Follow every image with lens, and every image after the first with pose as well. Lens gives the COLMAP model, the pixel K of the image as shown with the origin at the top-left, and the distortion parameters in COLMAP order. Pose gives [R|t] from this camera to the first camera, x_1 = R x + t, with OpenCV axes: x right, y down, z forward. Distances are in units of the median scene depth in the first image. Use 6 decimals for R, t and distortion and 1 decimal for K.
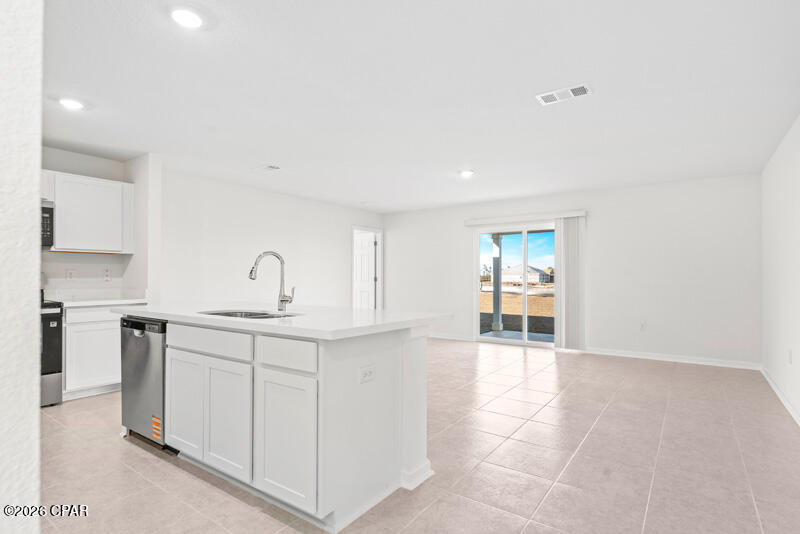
lens RADIAL K [[407.4, 0, 405.1], [0, 407.4, 272.9], [0, 0, 1]] dist [-0.002805, -0.000025]
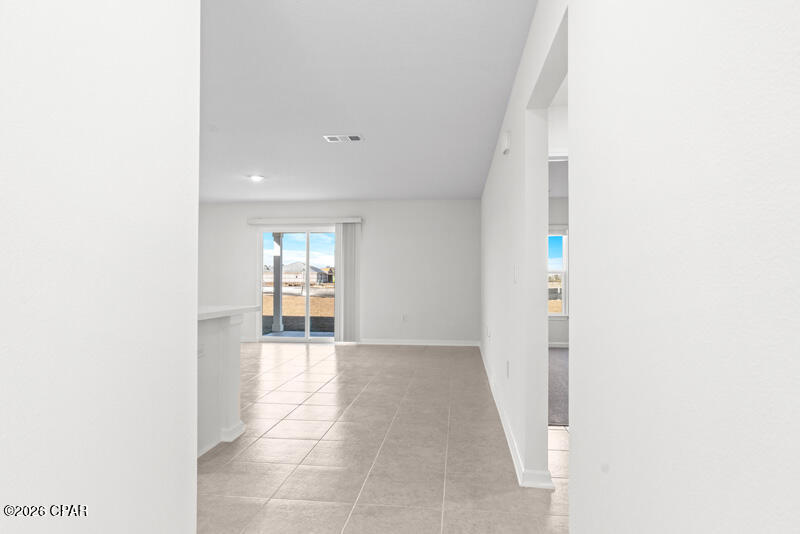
lens RADIAL K [[477.3, 0, 400.0], [0, 477.3, 267.0], [0, 0, 1]] dist [0.002676, 0.000175]
pose [[0.881625, 0.010166, 0.471842, -0.080971], [-0.005501, 0.999921, -0.011265, -0.002347], [-0.471919, 0.007336, 0.881611, -0.206560]]
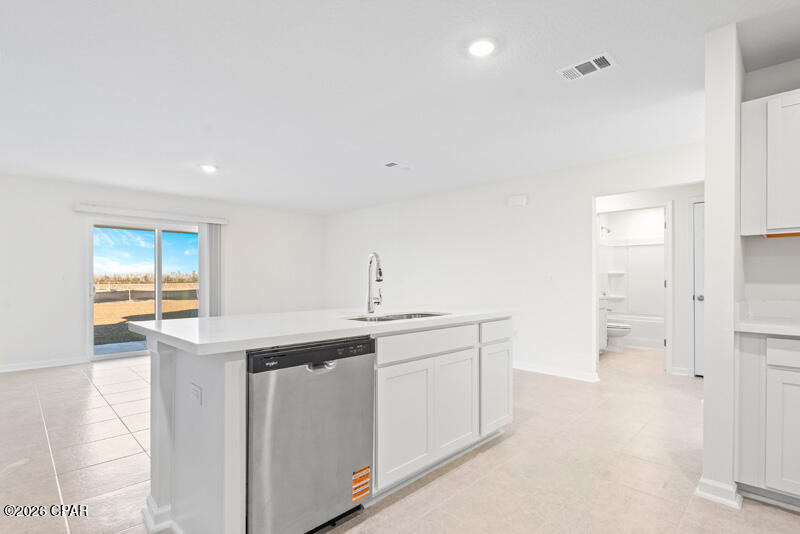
lens RADIAL K [[391.2, 0, 400.2], [0, 391.2, 277.9], [0, 0, 1]] dist [0.000229, 0.000014]
pose [[0.177589, 0.000955, 0.984104, -0.513561], [-0.007321, 0.999973, 0.000351, 0.003040], [-0.984077, -0.007267, 0.177591, 0.320152]]
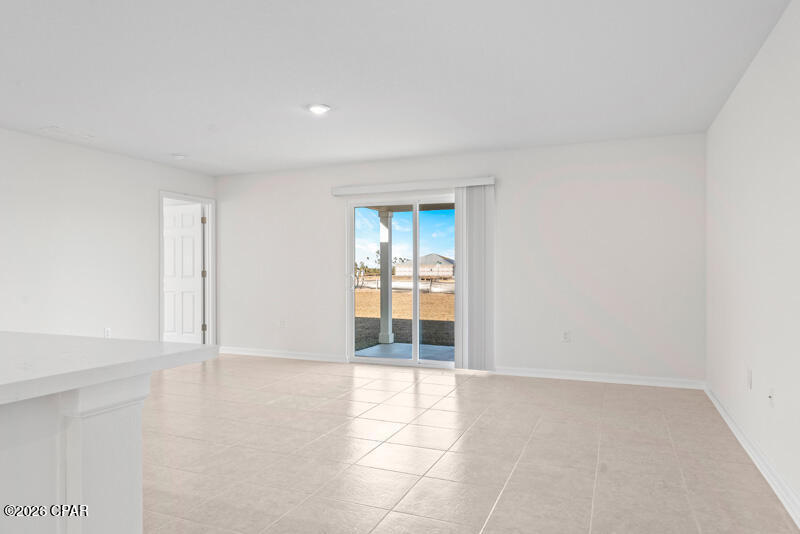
lens RADIAL K [[516.9, 0, 414.0], [0, 516.9, 268.2], [0, 0, 1]] dist [0.001424, 0.000789]
pose [[0.971576, -0.004609, 0.236684, 0.082645], [0.002839, 0.999965, 0.007818, 0.000781], [-0.236712, -0.006923, 0.971555, 0.135790]]
